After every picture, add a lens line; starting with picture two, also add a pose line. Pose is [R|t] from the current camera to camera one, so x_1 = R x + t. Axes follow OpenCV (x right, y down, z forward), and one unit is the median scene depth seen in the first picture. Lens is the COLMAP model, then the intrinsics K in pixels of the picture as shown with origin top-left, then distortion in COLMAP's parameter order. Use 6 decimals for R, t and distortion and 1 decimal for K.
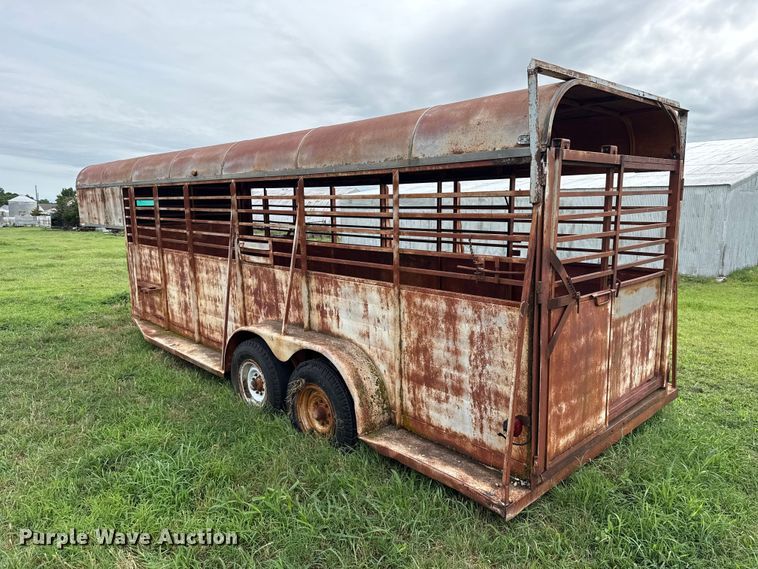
lens RADIAL K [[526.7, 0, 379.0], [0, 526.7, 284.5], [0, 0, 1]] dist [0.082635, -0.092922]
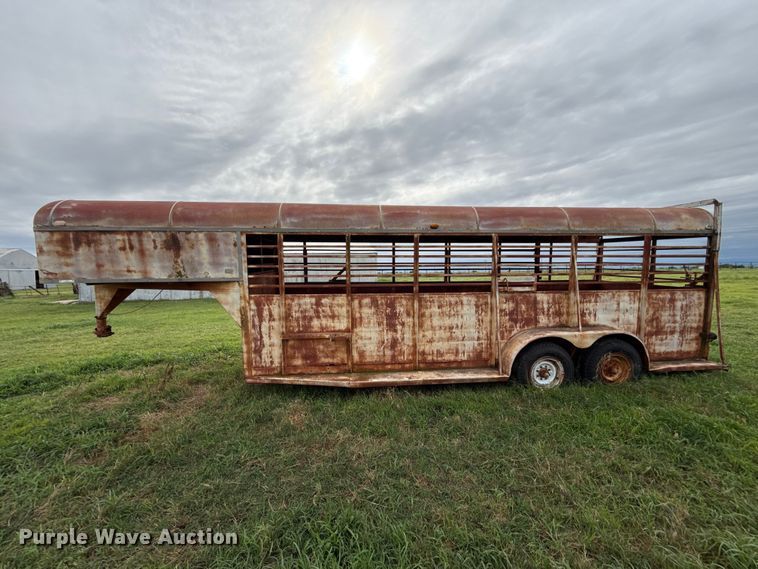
lens RADIAL K [[294.3, 0, 379.0], [0, 294.3, 284.5], [0, 0, 1]] dist [-0.001652, -0.000293]
pose [[0.618397, -0.062997, 0.783337, -1.281168], [0.122484, 0.992327, -0.016889, -0.109211], [-0.776262, 0.106390, 0.621368, 0.932978]]
